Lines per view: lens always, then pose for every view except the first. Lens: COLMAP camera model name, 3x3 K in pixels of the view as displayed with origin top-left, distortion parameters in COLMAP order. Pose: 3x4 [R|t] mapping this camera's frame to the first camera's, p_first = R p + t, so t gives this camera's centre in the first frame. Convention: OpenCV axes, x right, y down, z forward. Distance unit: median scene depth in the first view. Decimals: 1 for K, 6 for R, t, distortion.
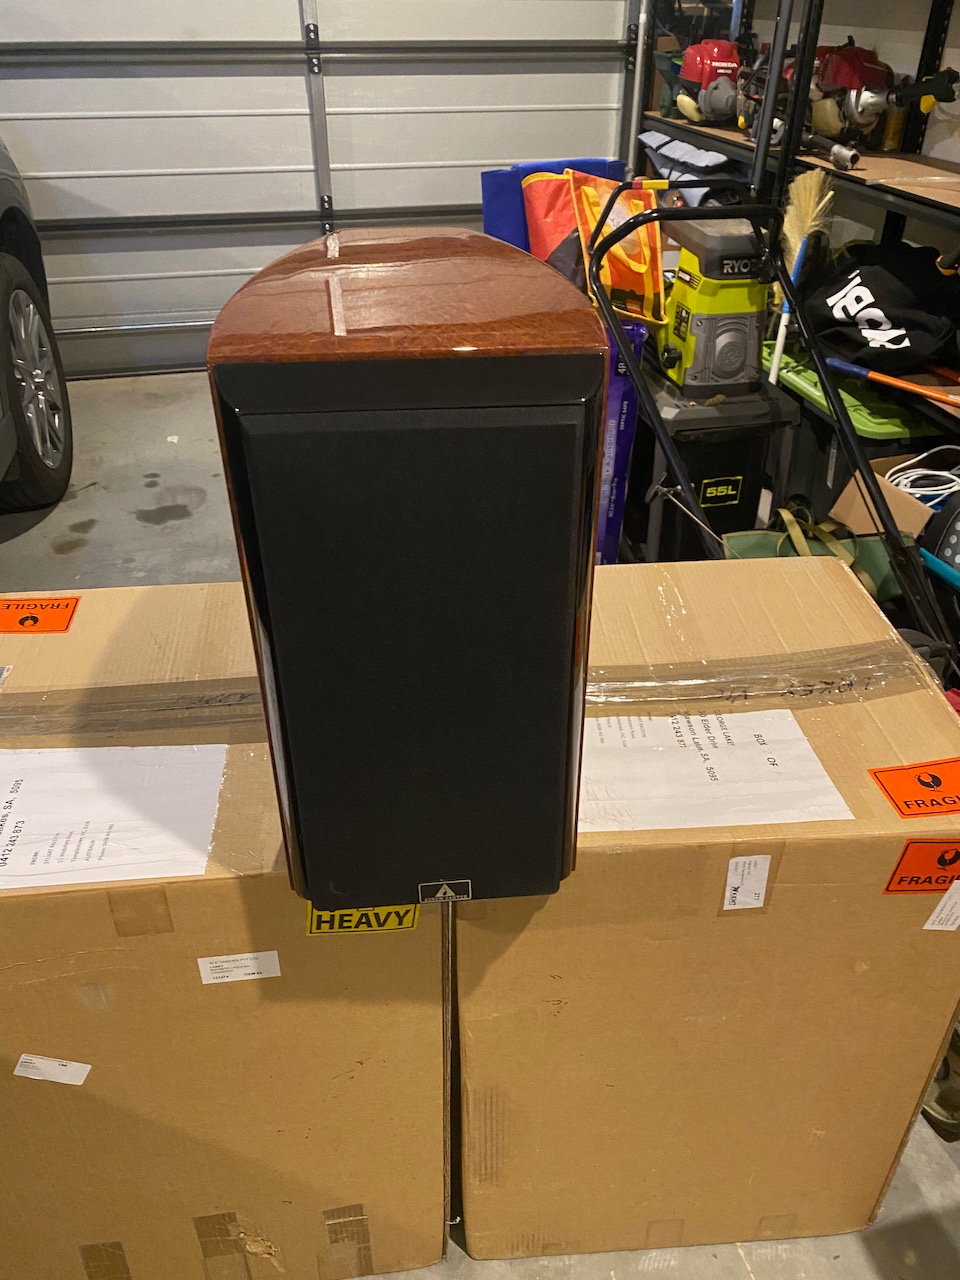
lens RADIAL K [[976.7, 0, 493.7], [0, 976.7, 636.8], [0, 0, 1]] dist [-0.015470, 0.003576]
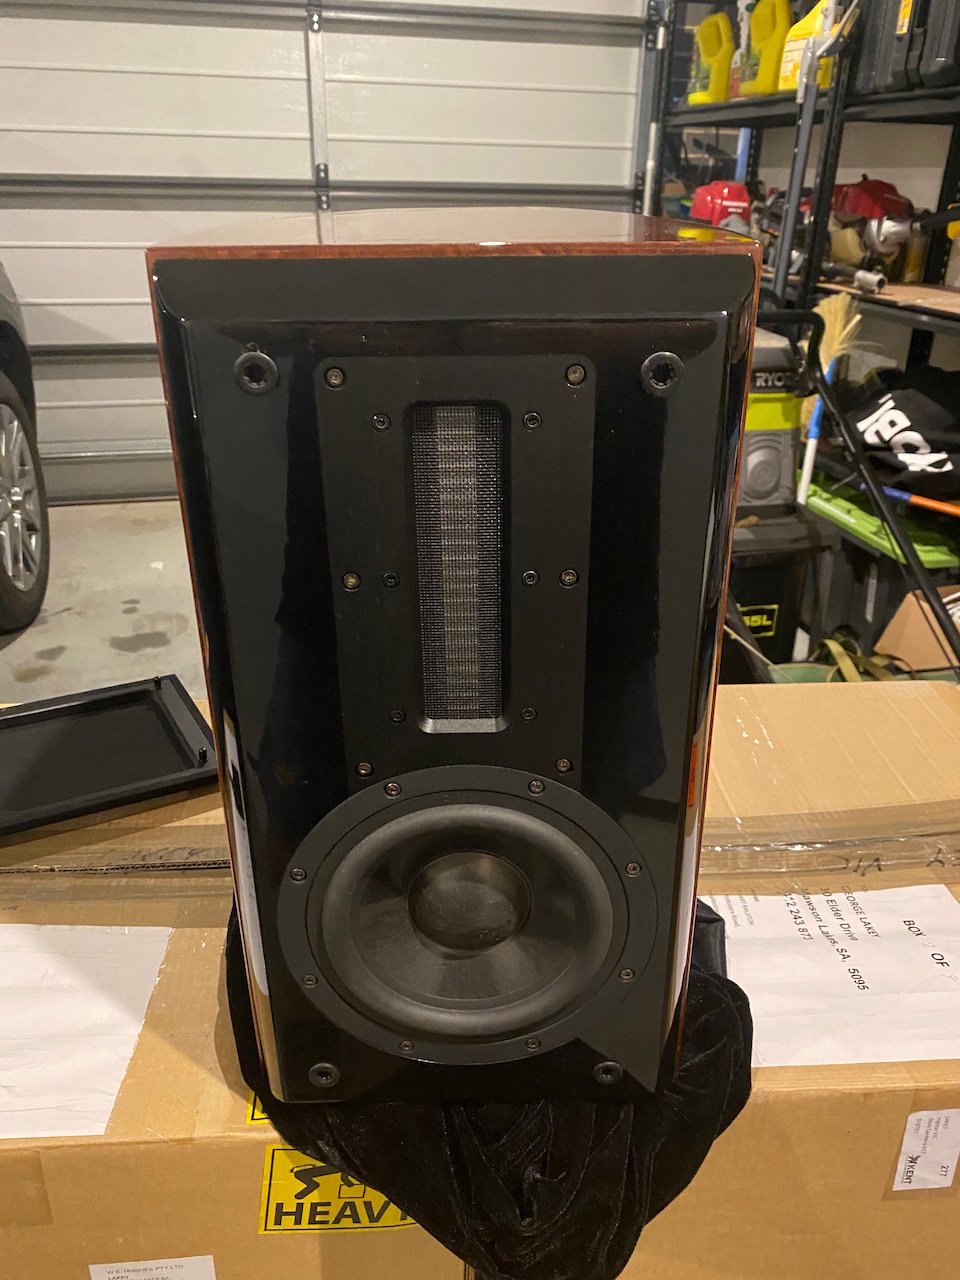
lens RADIAL K [[976.7, 0, 488.0], [0, 976.7, 635.9], [0, 0, 1]] dist [-0.015470, 0.003576]
pose [[0.999908, 0.013268, 0.002965, -0.018949], [-0.012668, 0.988425, -0.151178, 0.004322], [-0.004936, 0.151126, 0.988502, 0.121146]]
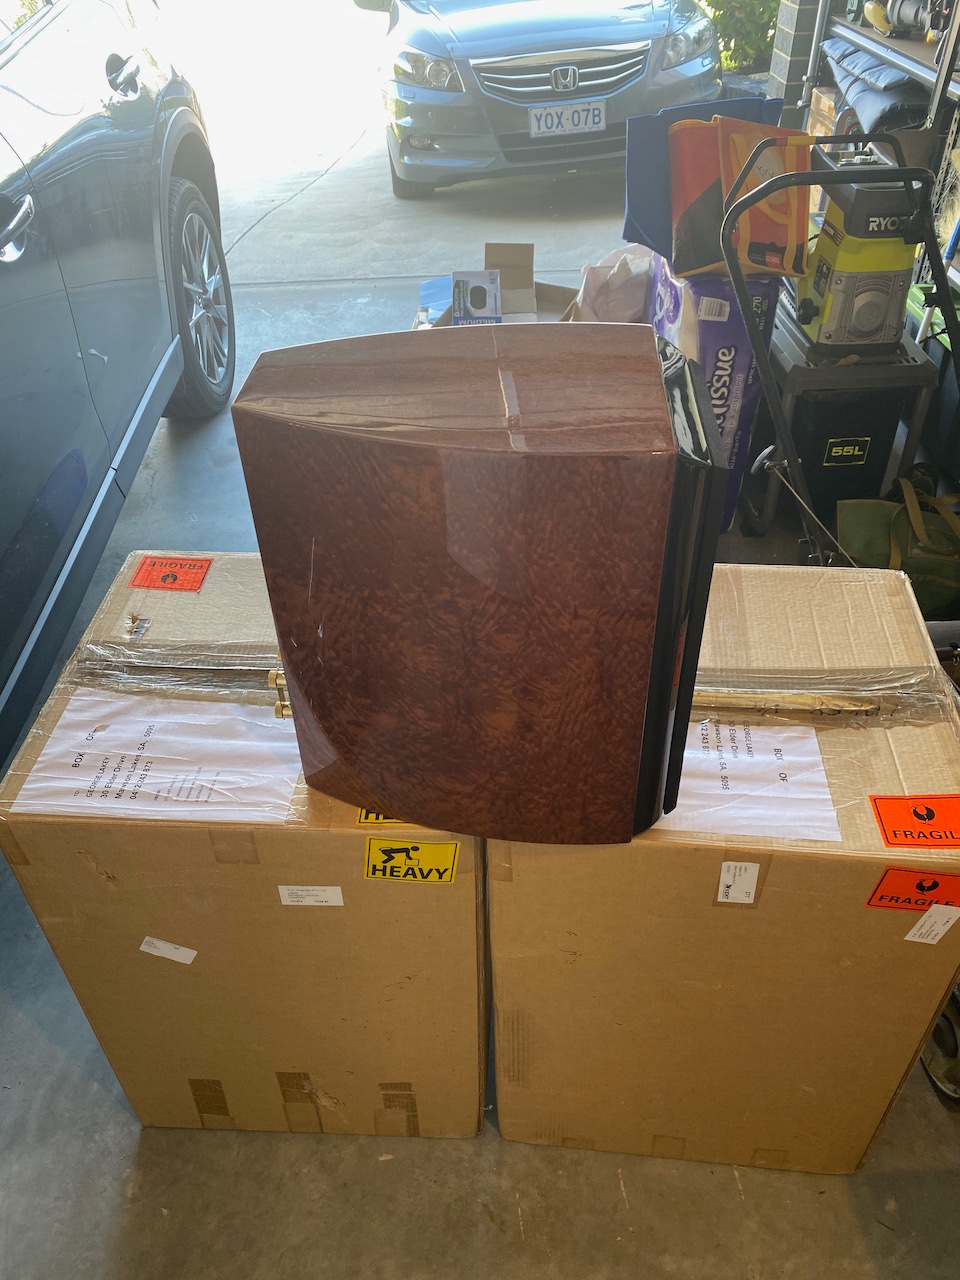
lens RADIAL K [[976.7, 0, 484.3], [0, 976.7, 637.3], [0, 0, 1]] dist [-0.015470, 0.003576]
pose [[0.983401, 0.092546, -0.156071, 0.047757], [-0.073985, 0.989915, 0.120811, -0.060859], [0.165677, -0.107259, 0.980330, -0.058179]]
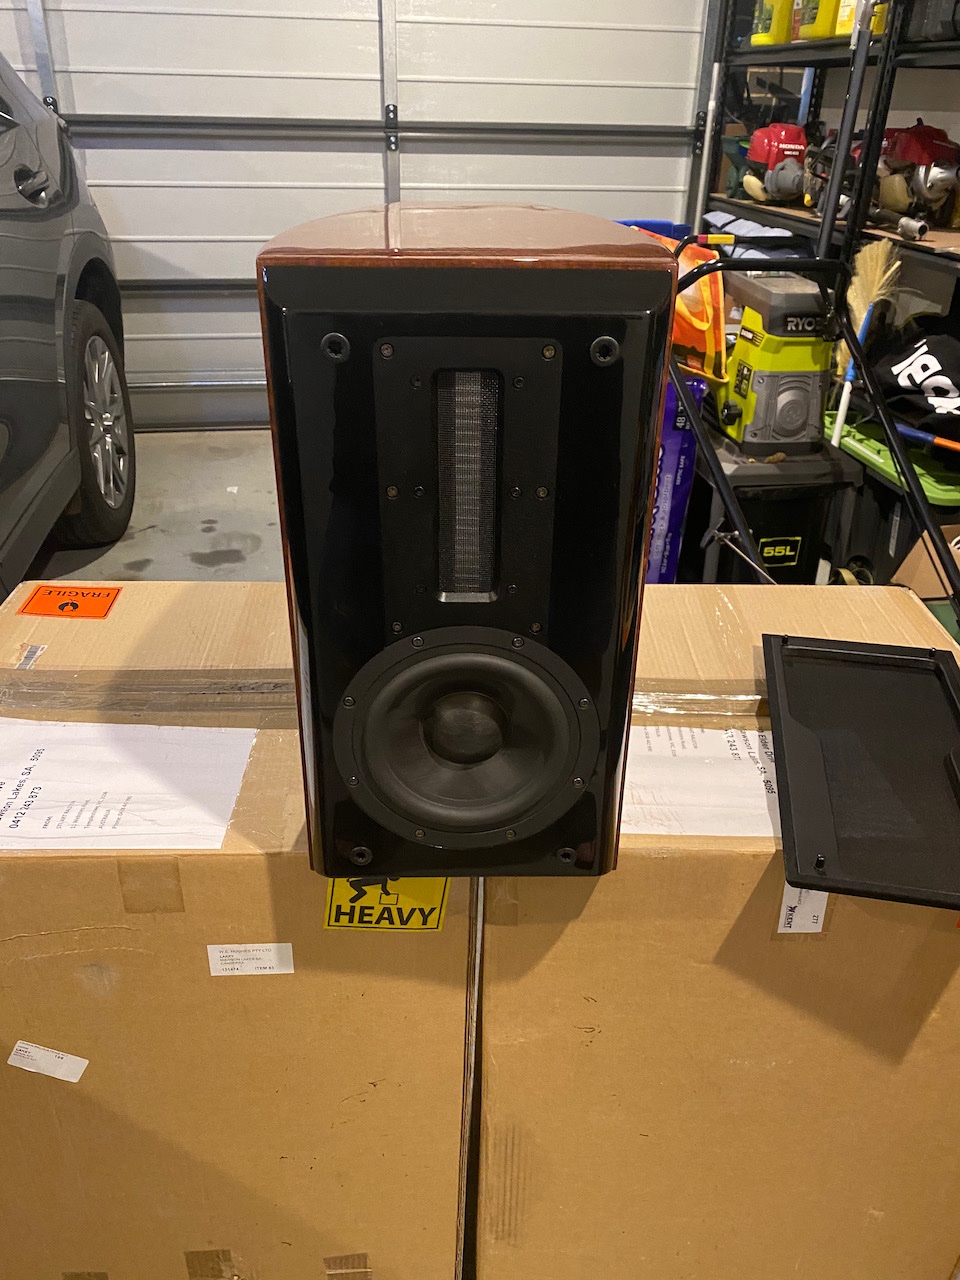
lens RADIAL K [[976.7, 0, 483.0], [0, 976.7, 640.6], [0, 0, 1]] dist [-0.015470, 0.003576]
pose [[0.997088, 0.046882, -0.060140, 0.001139], [-0.051855, 0.995118, -0.083976, 0.040824], [0.055909, 0.086850, 0.994651, 0.022587]]
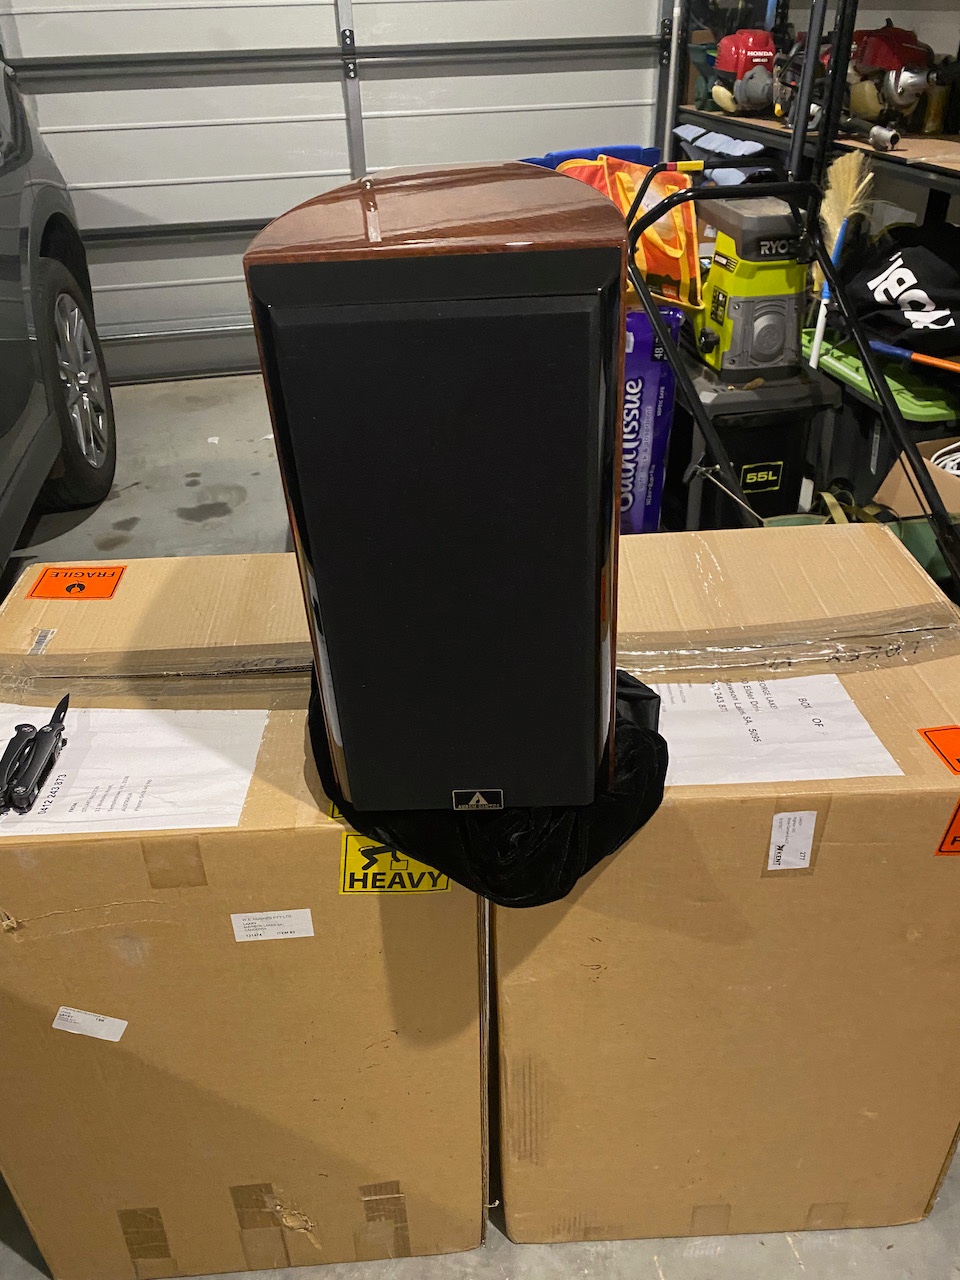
lens RADIAL K [[976.7, 0, 485.0], [0, 976.7, 631.9], [0, 0, 1]] dist [-0.015470, 0.003576]
pose [[0.998761, -0.007499, -0.049187, 0.002092], [0.006707, 0.999845, -0.016257, 0.023519], [0.049302, 0.015907, 0.998657, 0.006571]]
